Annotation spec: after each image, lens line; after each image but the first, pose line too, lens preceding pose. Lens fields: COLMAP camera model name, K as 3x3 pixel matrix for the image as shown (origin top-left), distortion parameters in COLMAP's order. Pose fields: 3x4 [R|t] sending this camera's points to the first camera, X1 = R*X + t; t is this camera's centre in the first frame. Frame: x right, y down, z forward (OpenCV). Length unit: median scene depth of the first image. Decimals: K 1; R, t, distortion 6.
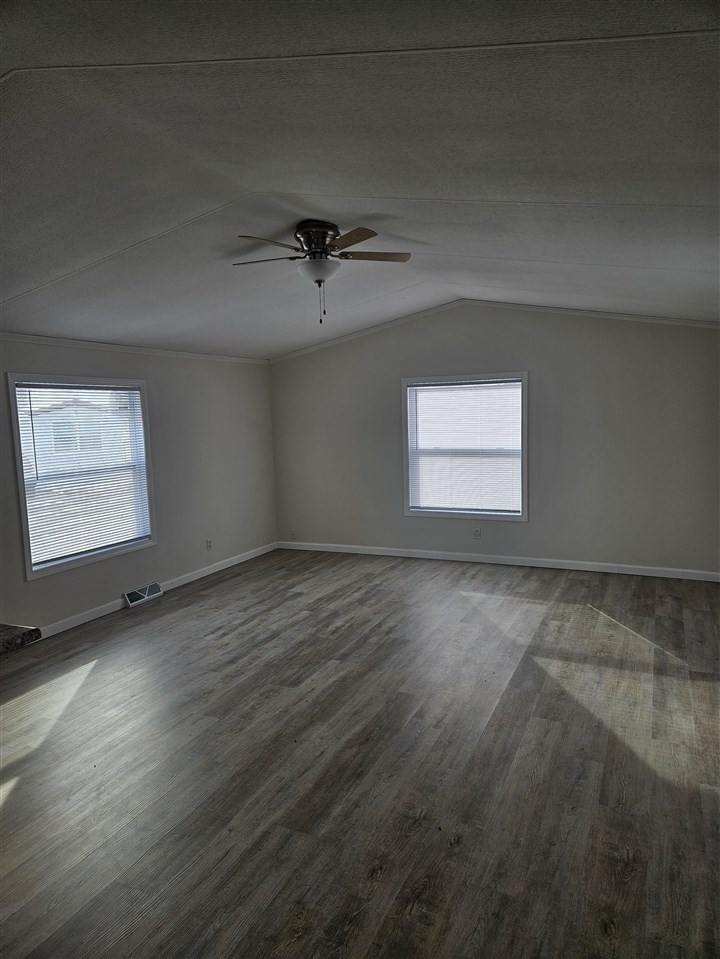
lens RADIAL K [[645.2, 0, 354.3], [0, 645.2, 475.7], [0, 0, 1]] dist [-0.006947, -0.016355]
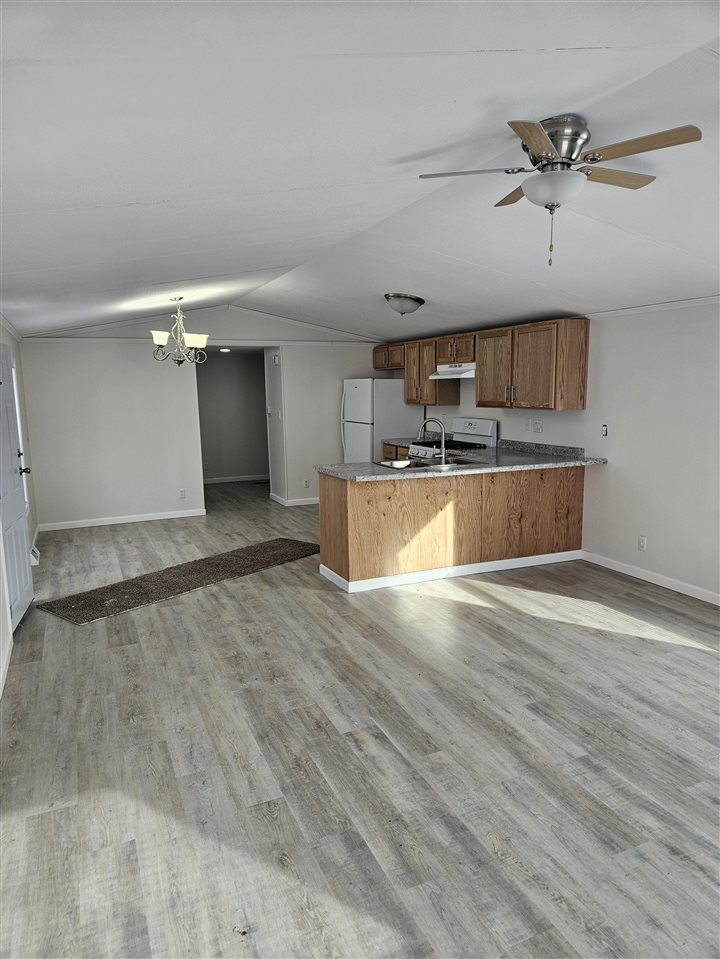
lens RADIAL K [[645.2, 0, 356.6], [0, 645.2, 482.9], [0, 0, 1]] dist [-0.006947, -0.016355]
pose [[-0.661177, 0.158810, -0.733229, 0.742915], [-0.049121, 0.966078, 0.253537, -0.195713], [0.748620, 0.203649, -0.630948, 1.515392]]
